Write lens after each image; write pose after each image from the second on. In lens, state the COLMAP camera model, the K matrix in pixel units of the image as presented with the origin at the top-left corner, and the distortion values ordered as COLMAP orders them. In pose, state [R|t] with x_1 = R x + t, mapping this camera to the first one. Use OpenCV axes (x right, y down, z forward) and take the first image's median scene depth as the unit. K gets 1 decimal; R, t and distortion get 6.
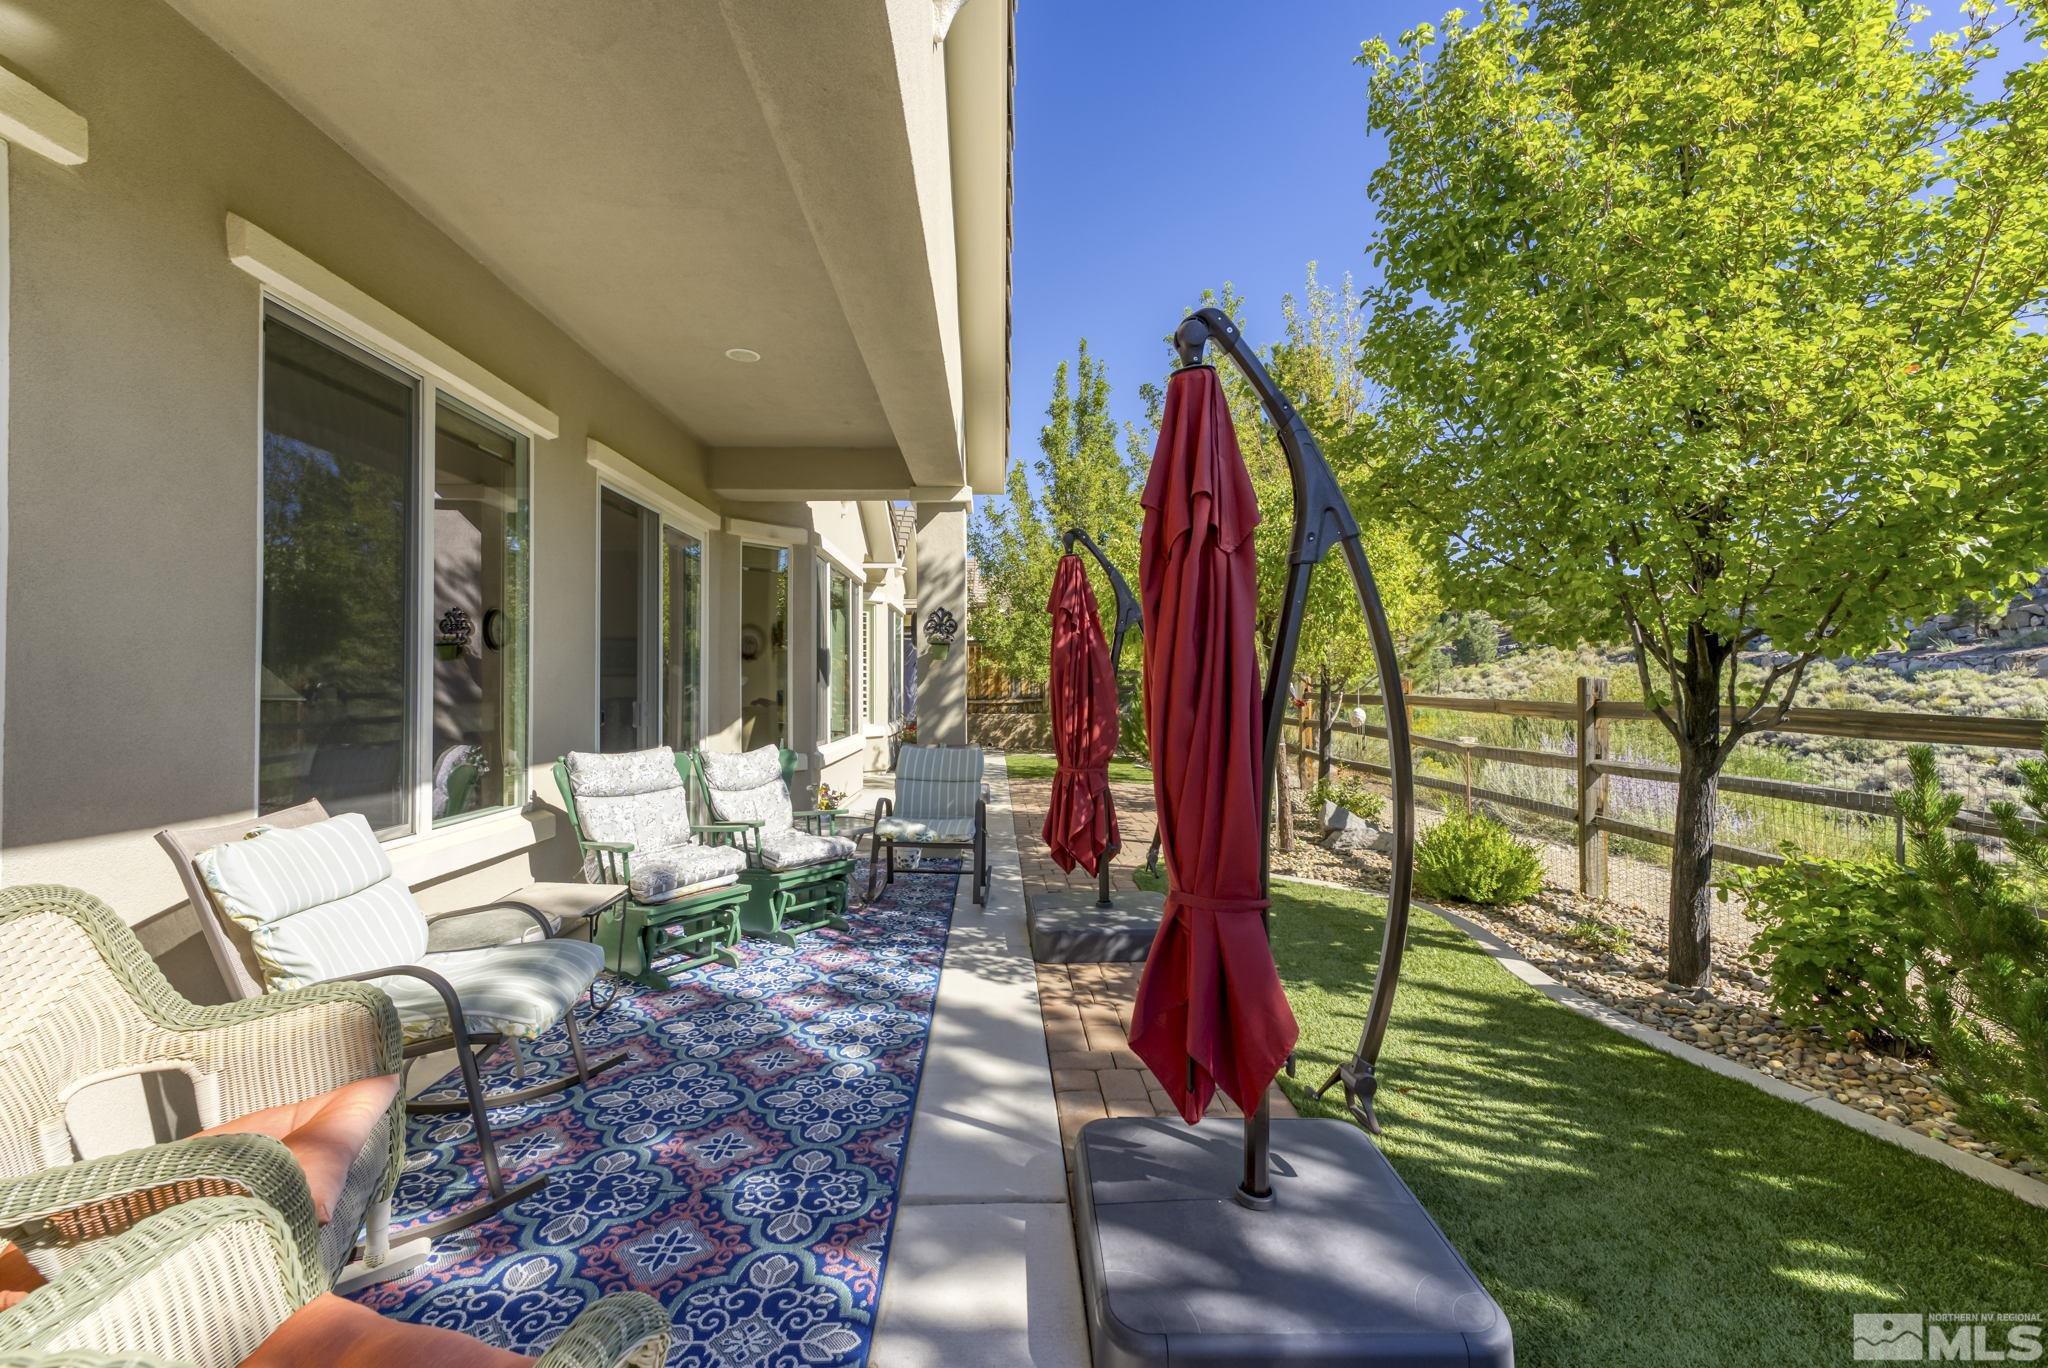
lens RADIAL K [[843.1, 0, 1029.2], [0, 843.1, 679.5], [0, 0, 1]] dist [-0.000621, -0.000125]
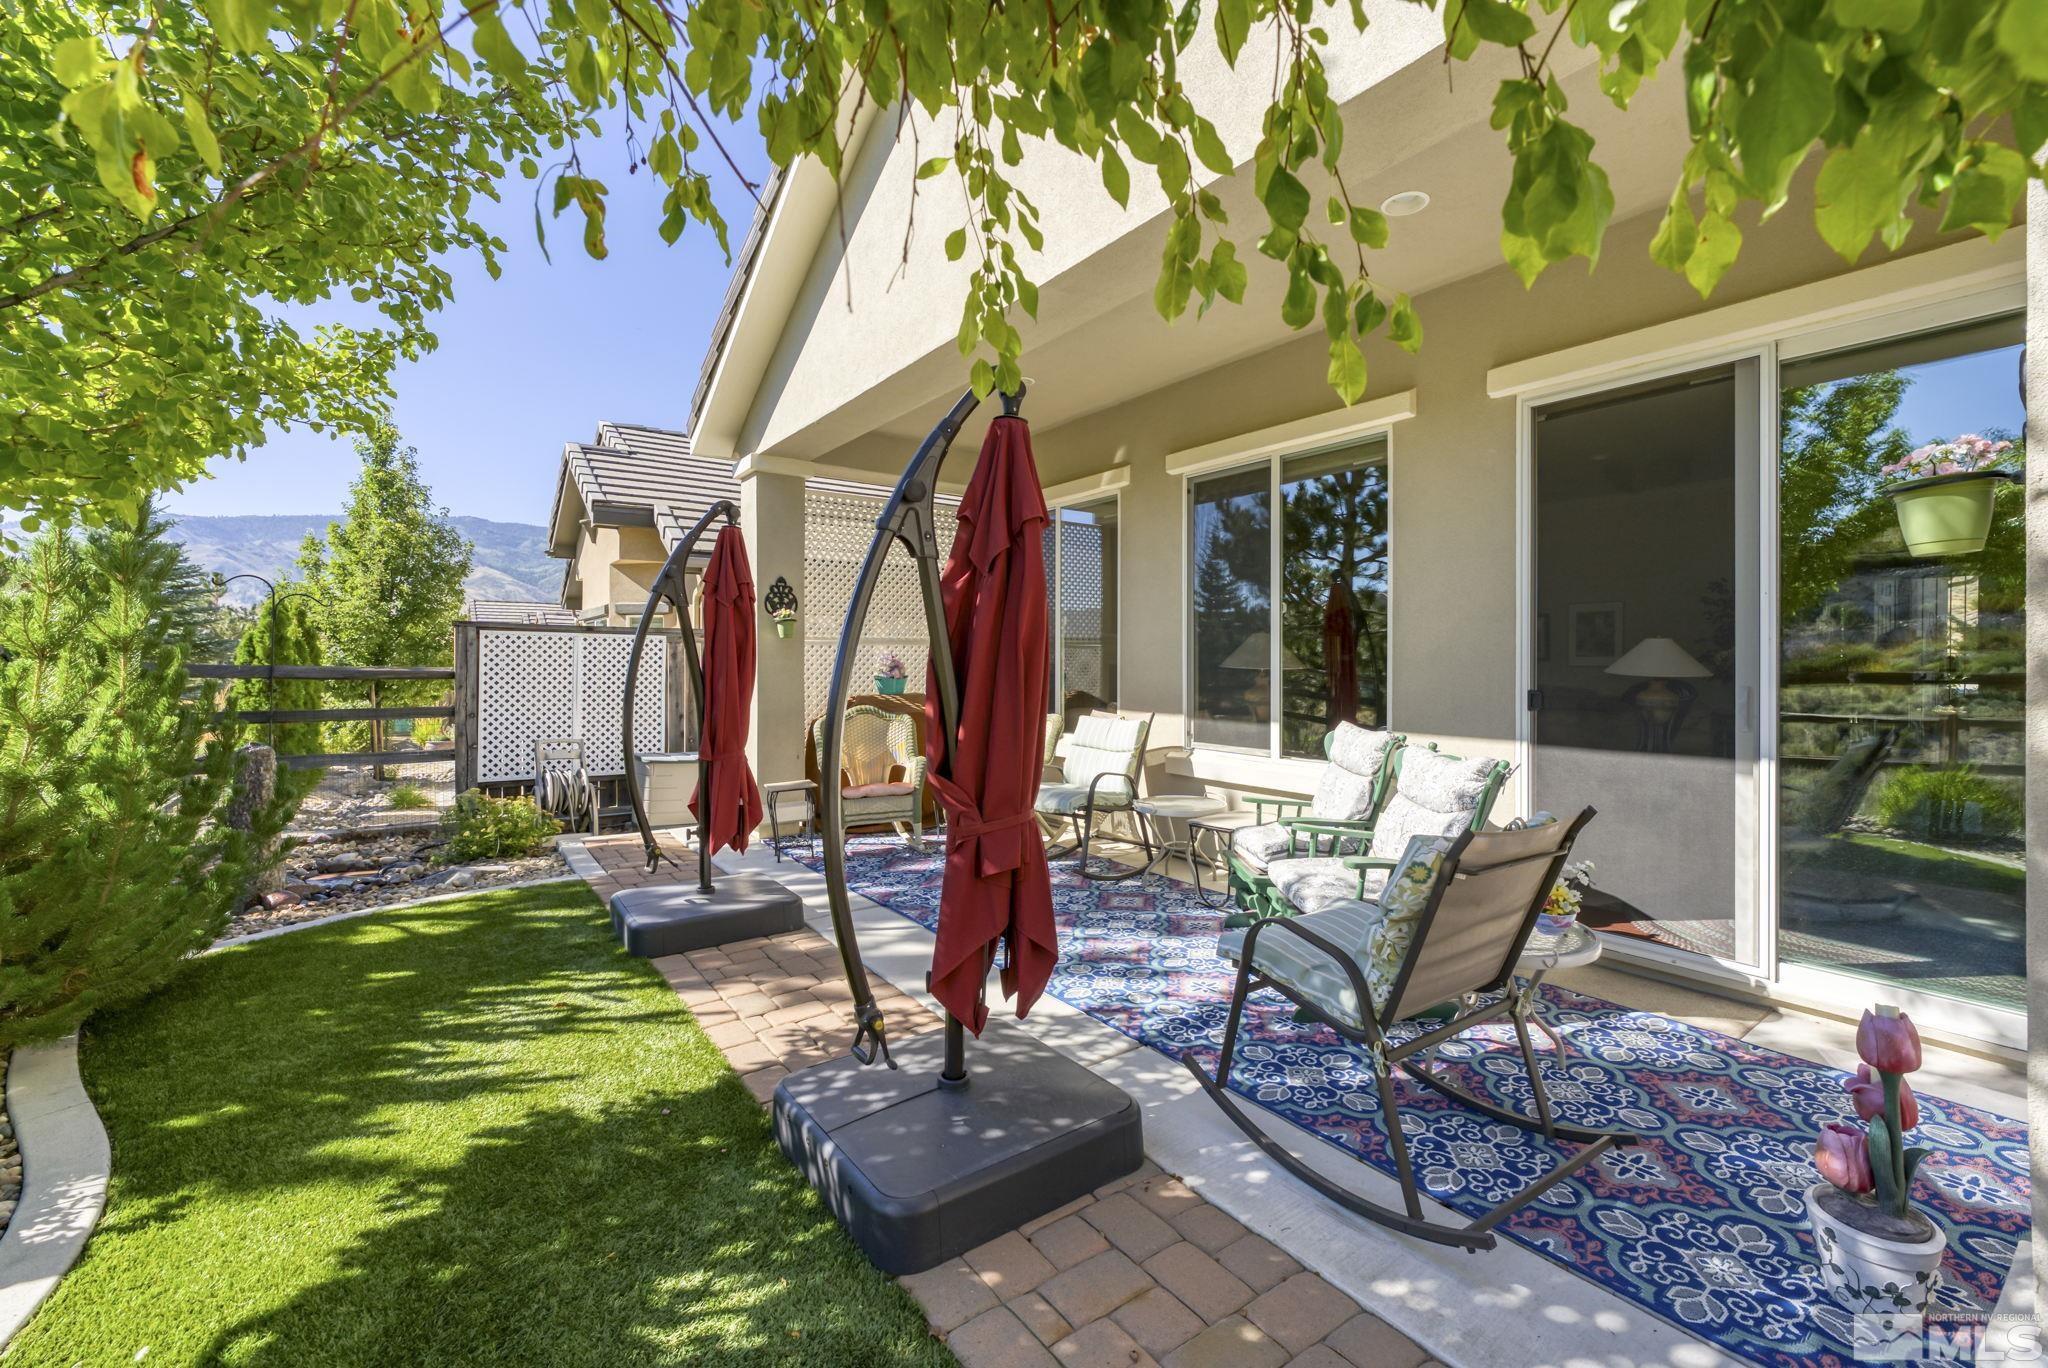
lens RADIAL K [[851.1, 0, 1032.0], [0, 851.1, 659.2], [0, 0, 1]] dist [-0.000090, 0.037182]
pose [[-0.825020, 0.001469, -0.565102, 0.478094], [0.008075, 0.999925, -0.009189, 0.015492], [0.565047, -0.012144, -0.824970, 1.935250]]
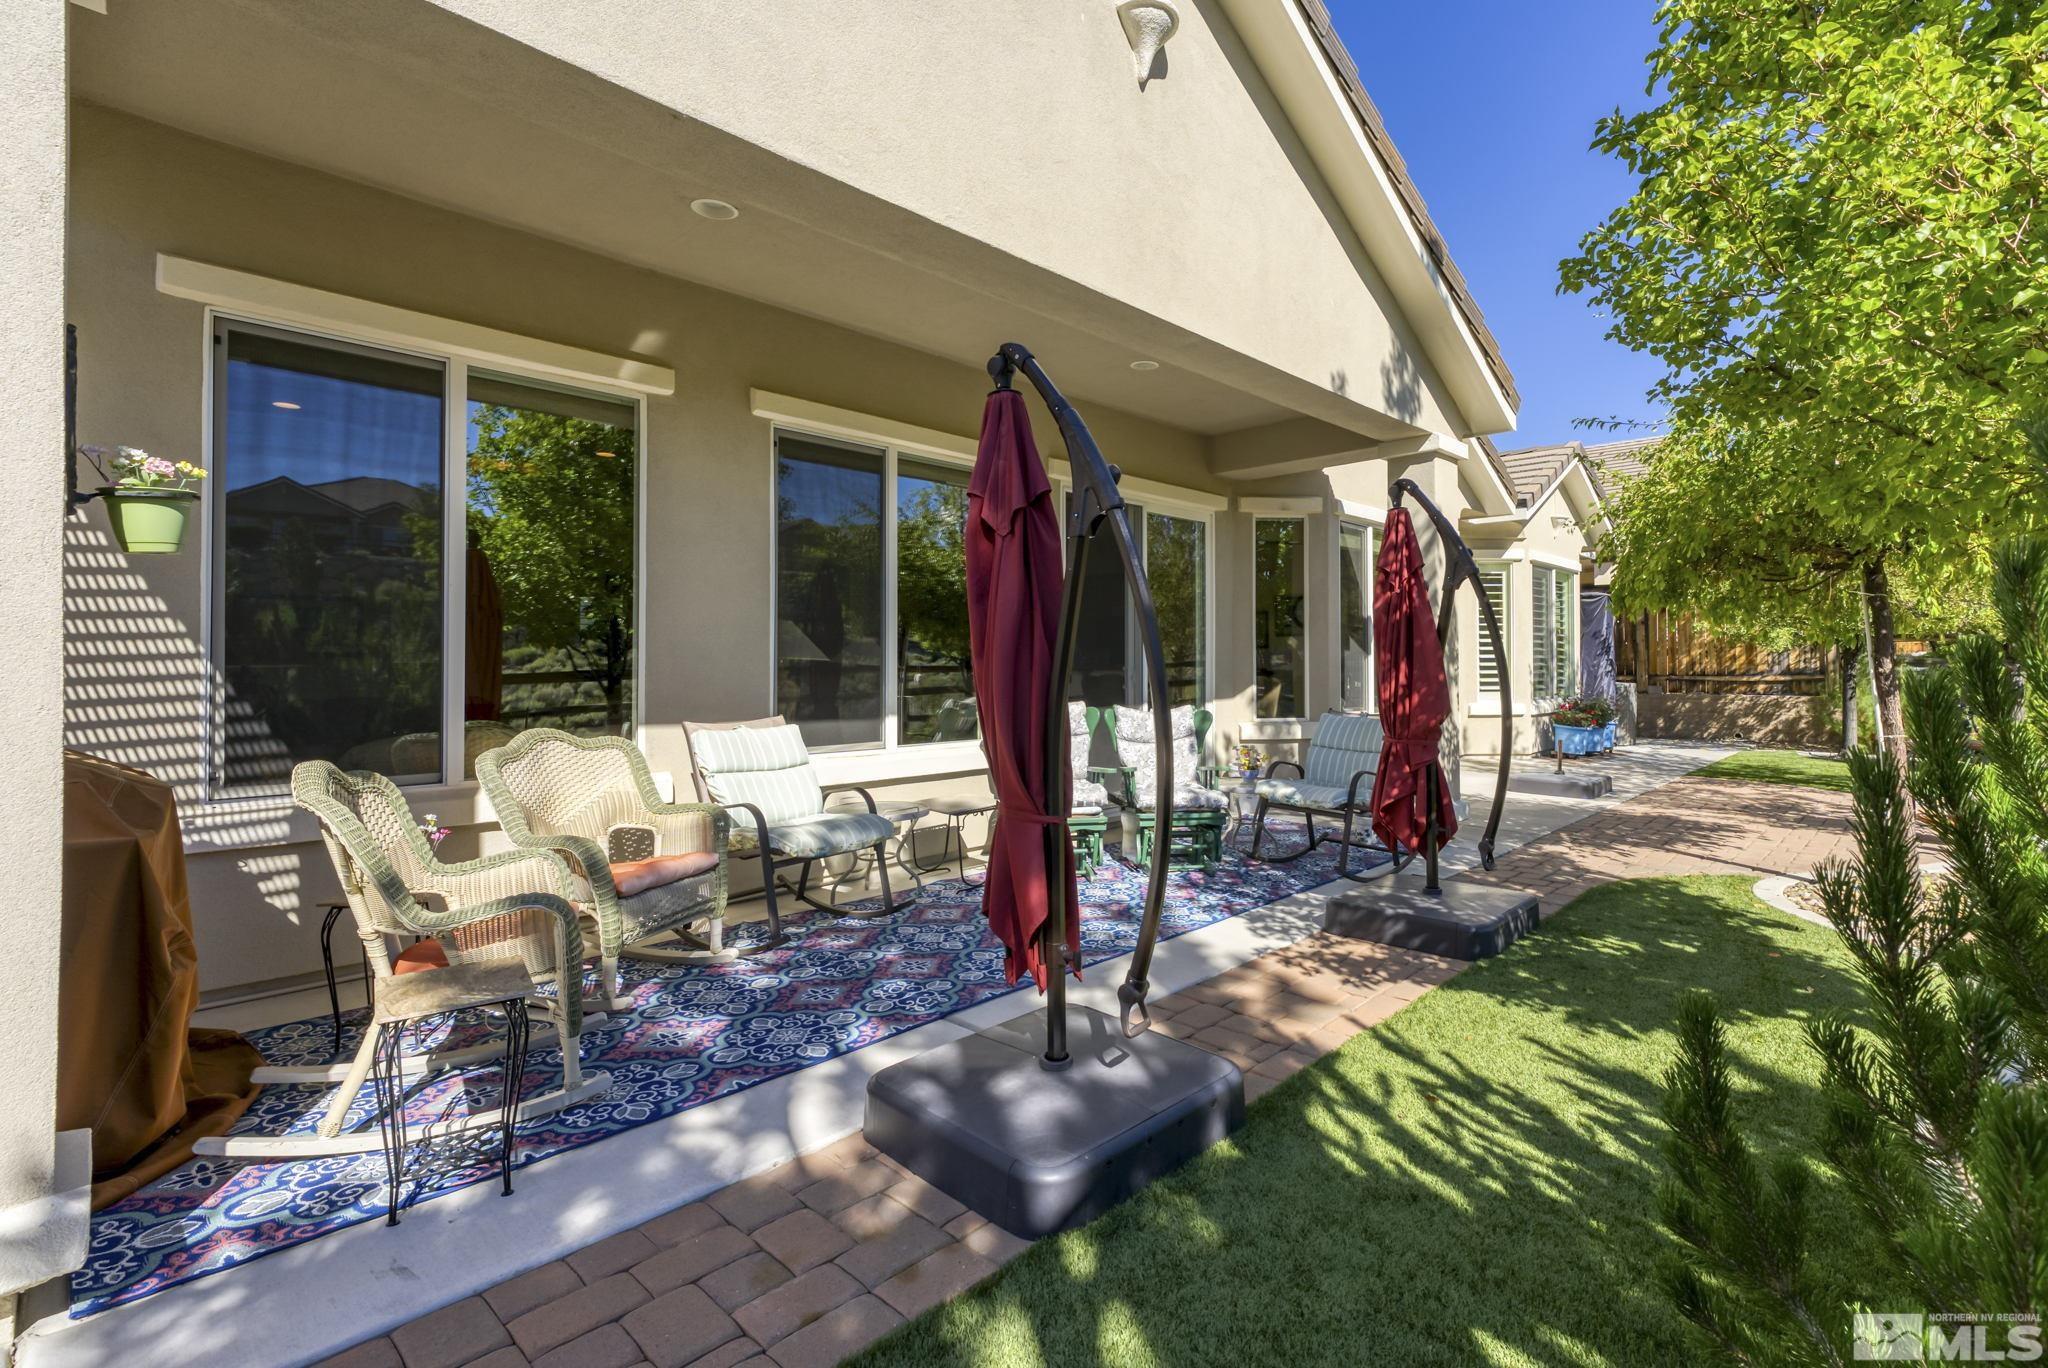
lens RADIAL K [[943.3, 0, 1113.0], [0, 943.3, 669.3], [0, 0, 1]] dist [0.000826, 0.000064]
pose [[0.723669, 0.004485, -0.690133, 0.720996], [0.006445, 0.999891, 0.013256, 0.018932], [0.690118, -0.014041, 0.723561, 0.050368]]
